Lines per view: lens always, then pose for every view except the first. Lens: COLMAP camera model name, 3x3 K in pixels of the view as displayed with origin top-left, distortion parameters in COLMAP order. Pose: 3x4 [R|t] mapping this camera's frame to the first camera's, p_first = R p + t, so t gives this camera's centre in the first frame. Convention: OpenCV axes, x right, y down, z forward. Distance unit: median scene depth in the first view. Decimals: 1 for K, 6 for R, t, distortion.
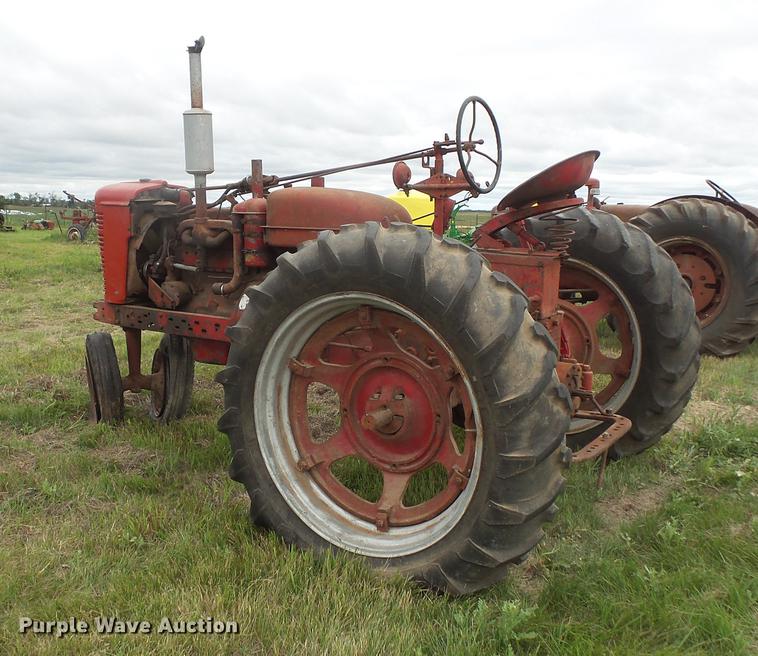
lens RADIAL K [[913.3, 0, 379.0], [0, 913.3, 328.0], [0, 0, 1]] dist [-0.016525, -0.008340]
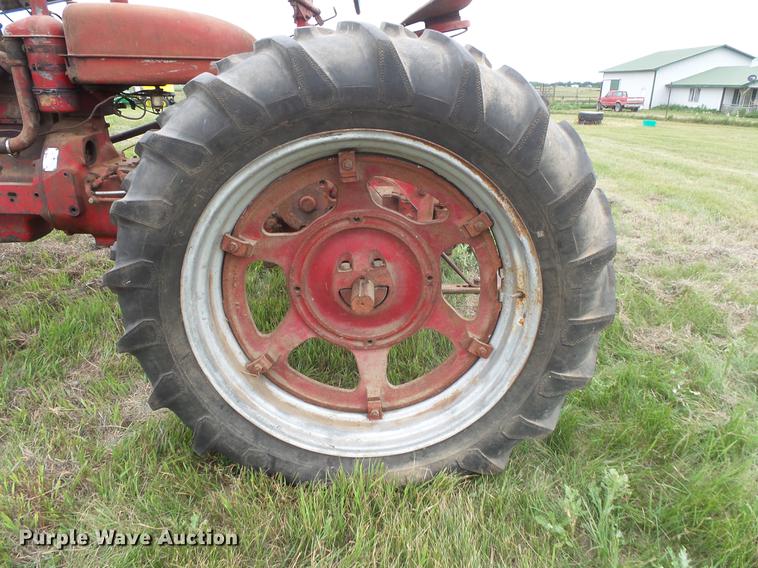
lens RADIAL K [[526.2, 0, 379.0], [0, 526.2, 284.0], [0, 0, 1]] dist [-0.003048, -0.003392]
pose [[0.832581, -0.202620, 0.515514, -0.217360], [0.077694, 0.964211, 0.253498, -0.024539], [-0.548428, -0.171006, 0.818526, 0.602987]]
